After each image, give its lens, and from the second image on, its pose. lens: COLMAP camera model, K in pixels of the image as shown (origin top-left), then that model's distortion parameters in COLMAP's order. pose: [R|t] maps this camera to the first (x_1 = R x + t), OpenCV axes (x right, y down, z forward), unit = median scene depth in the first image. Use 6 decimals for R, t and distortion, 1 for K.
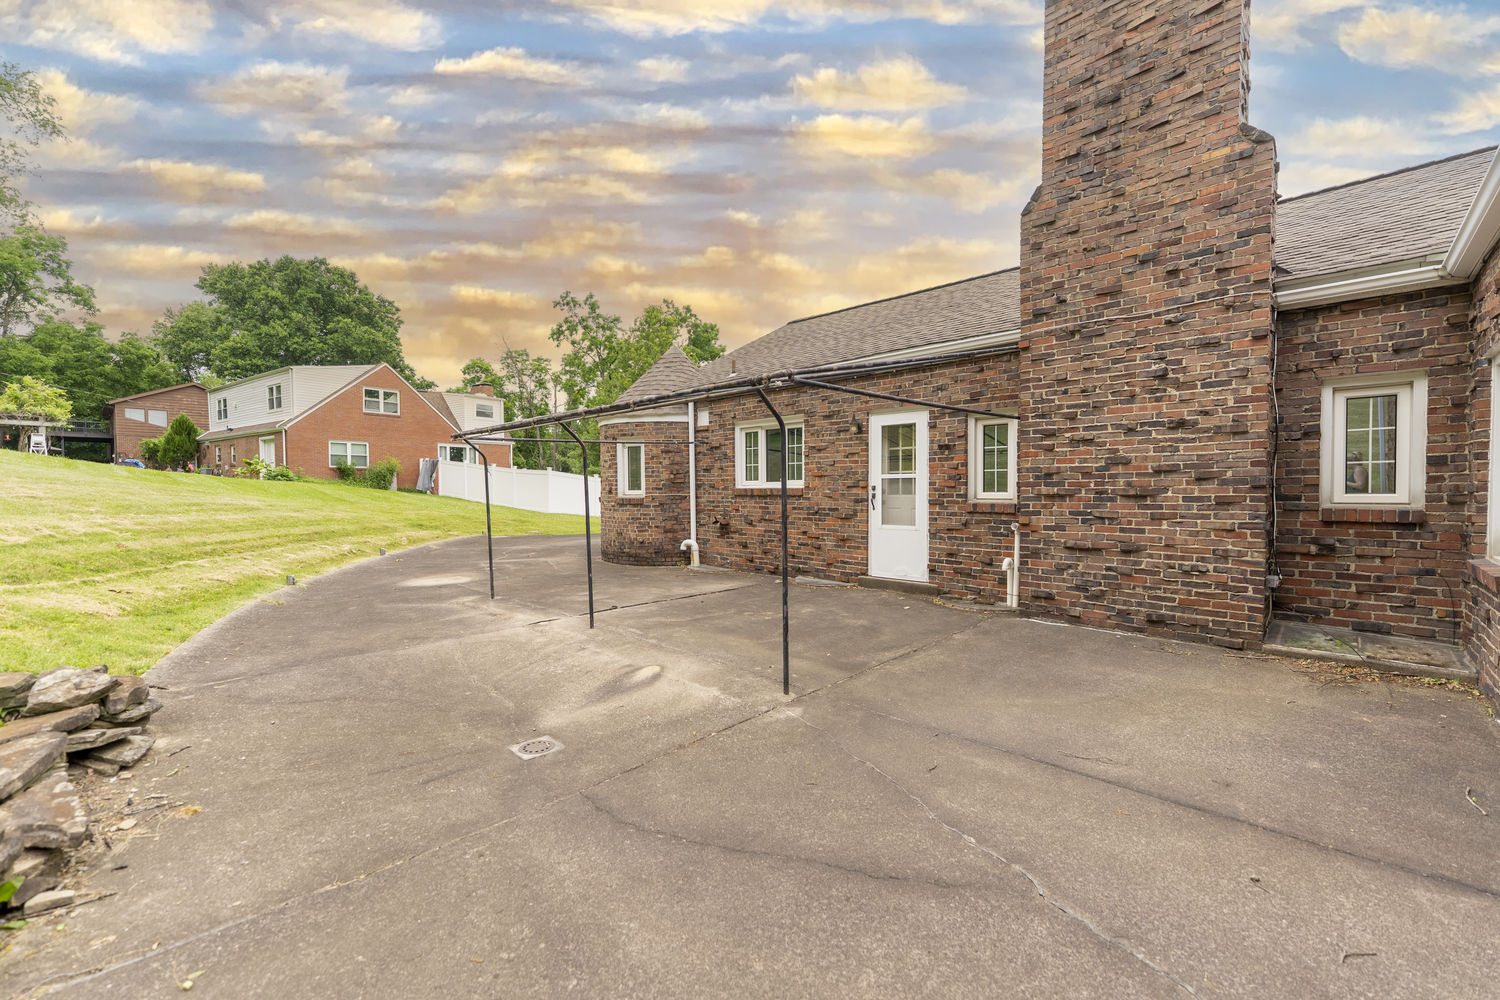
lens RADIAL K [[601.5, 0, 750.0], [0, 601.5, 500.0], [0, 0, 1]] dist [0.000533, -0.000016]
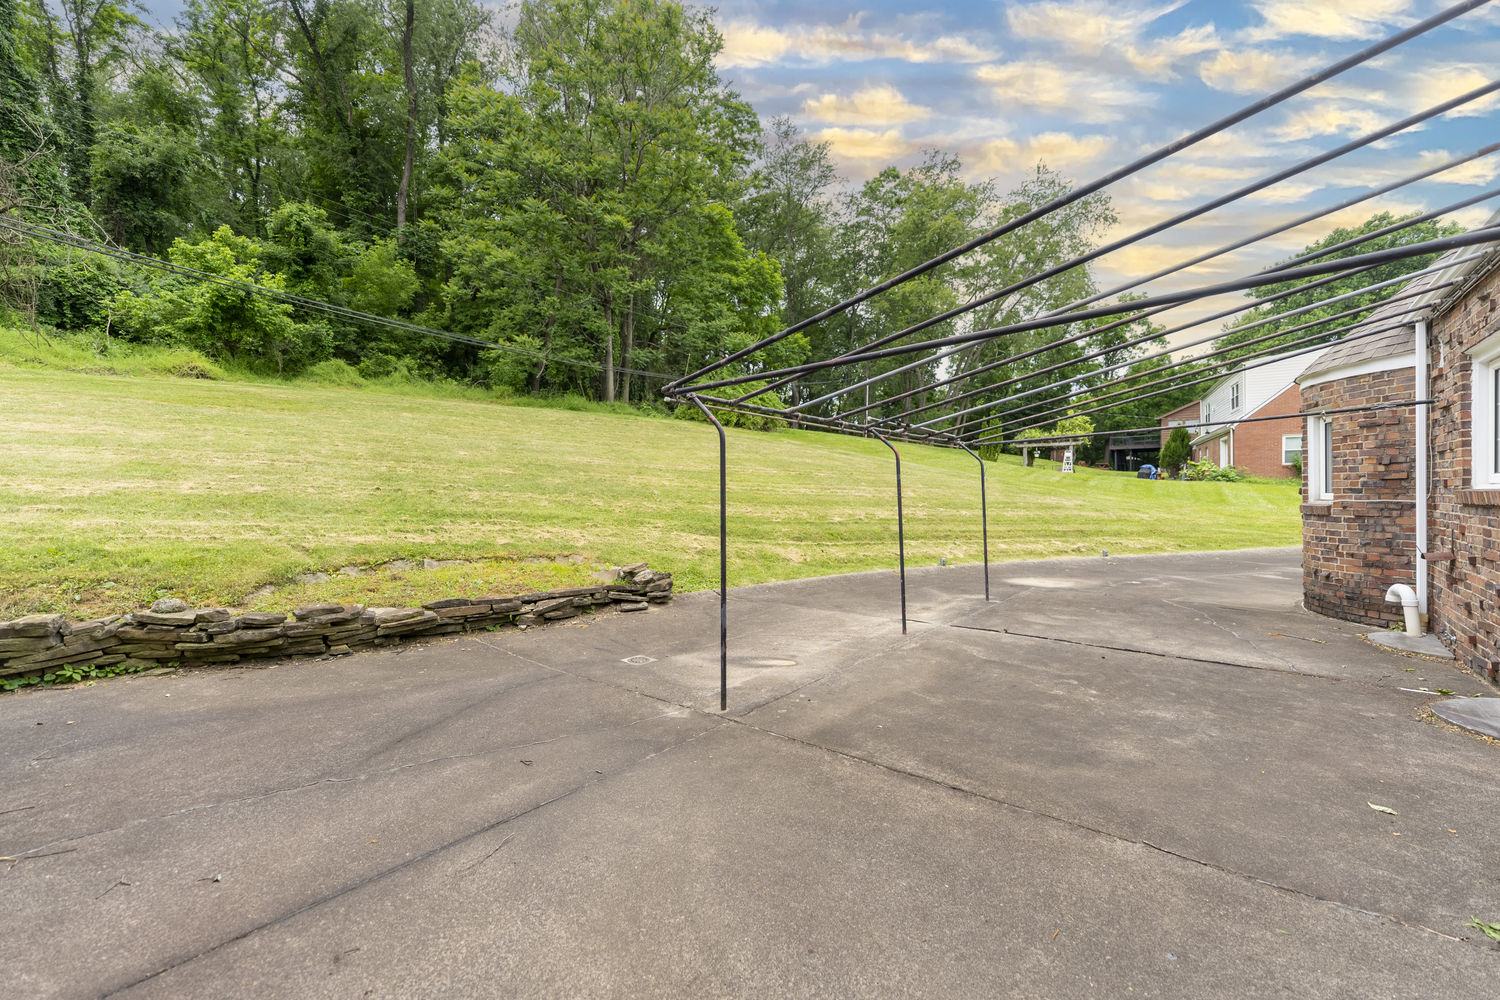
lens RADIAL K [[601.5, 0, 750.0], [0, 601.5, 500.0], [0, 0, 1]] dist [0.000533, -0.000016]
pose [[0.076979, 0.013452, -0.996942, 0.622252], [-0.011593, 0.999853, 0.012597, -0.015955], [0.996965, 0.010587, 0.077123, 0.587770]]
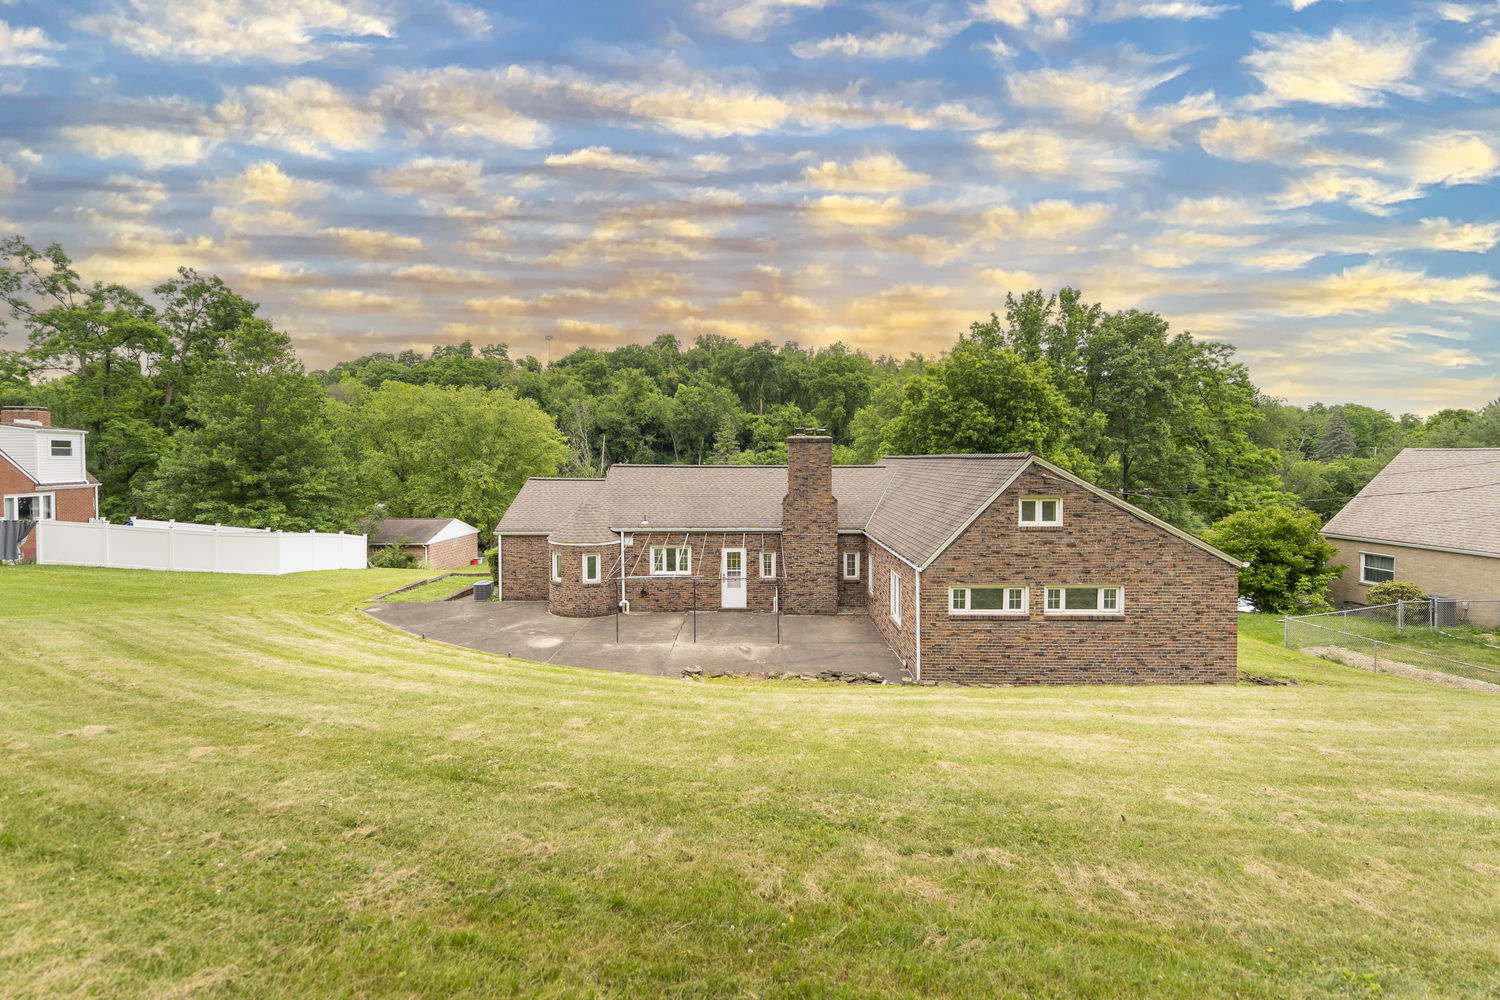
lens RADIAL K [[635.7, 0, 752.3], [0, 635.7, 462.3], [0, 0, 1]] dist [-0.001612, -0.000133]
pose [[0.724831, -0.003445, 0.688919, -2.036641], [0.015835, 0.999807, -0.011661, -0.598301], [-0.688745, 0.019361, 0.724745, -1.430515]]
